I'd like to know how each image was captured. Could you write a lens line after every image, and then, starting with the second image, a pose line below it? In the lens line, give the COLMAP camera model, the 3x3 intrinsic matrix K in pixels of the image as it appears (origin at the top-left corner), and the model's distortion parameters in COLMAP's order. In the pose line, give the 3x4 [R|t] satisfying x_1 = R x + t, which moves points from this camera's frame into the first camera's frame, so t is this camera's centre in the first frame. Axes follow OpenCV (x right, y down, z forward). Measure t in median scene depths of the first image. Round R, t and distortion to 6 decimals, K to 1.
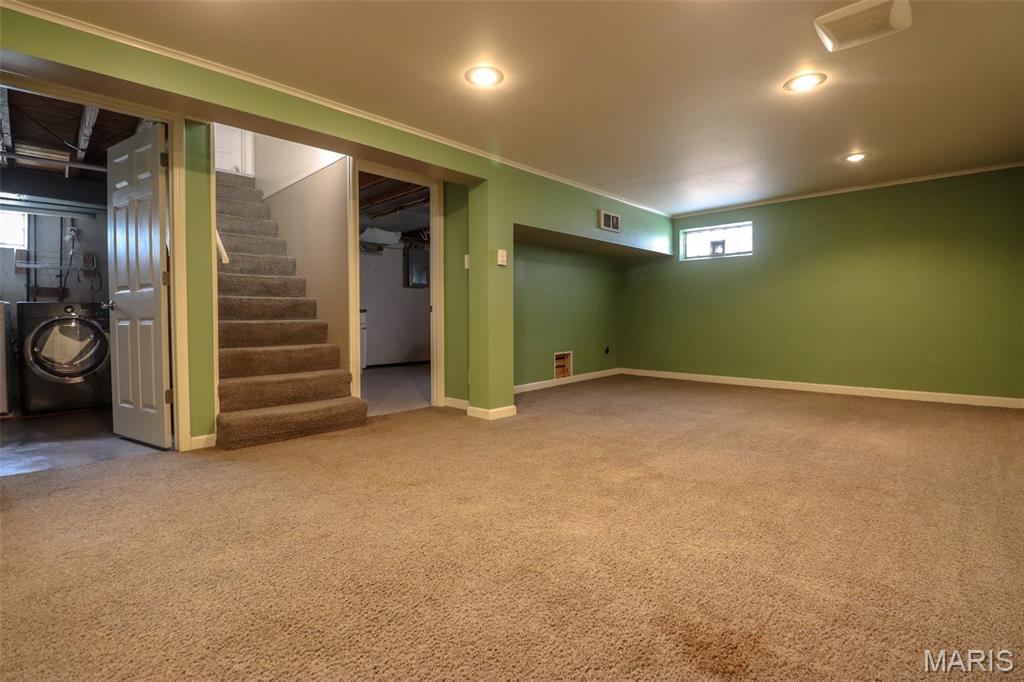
lens RADIAL K [[474.8, 0, 512.0], [0, 474.8, 331.3], [0, 0, 1]] dist [-0.000878, -0.015876]
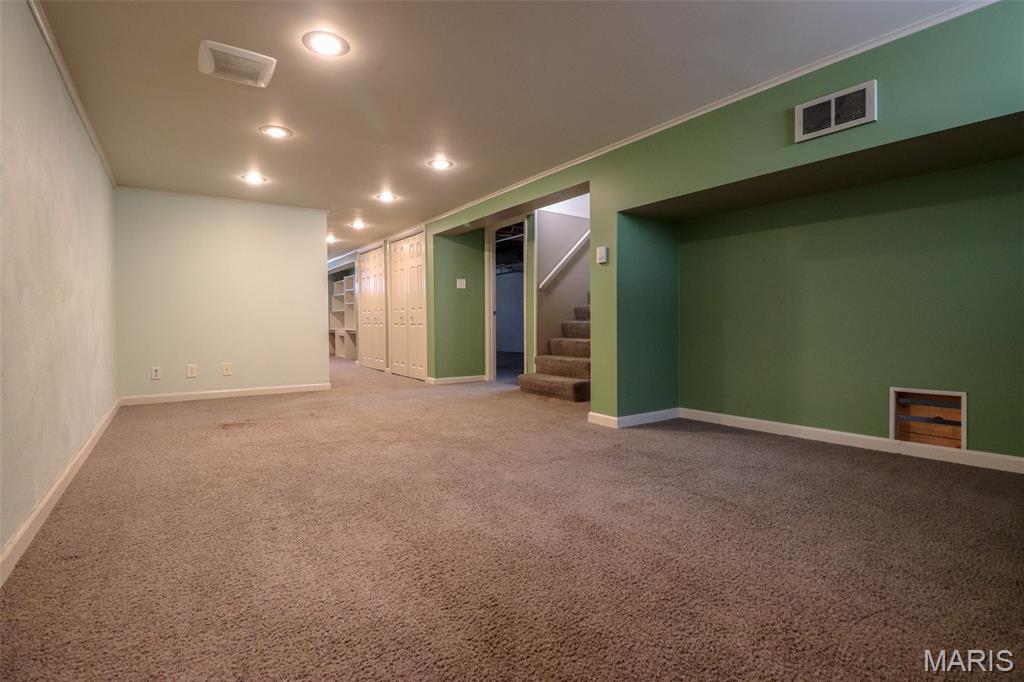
lens RADIAL K [[474.8, 0, 512.0], [0, 474.8, 331.3], [0, 0, 1]] dist [-0.000878, -0.015876]
pose [[-0.182539, 0.024395, -0.982896, 1.027177], [-0.021921, 0.999343, 0.028874, -0.029957], [0.982954, 0.026816, -0.181884, 1.094690]]
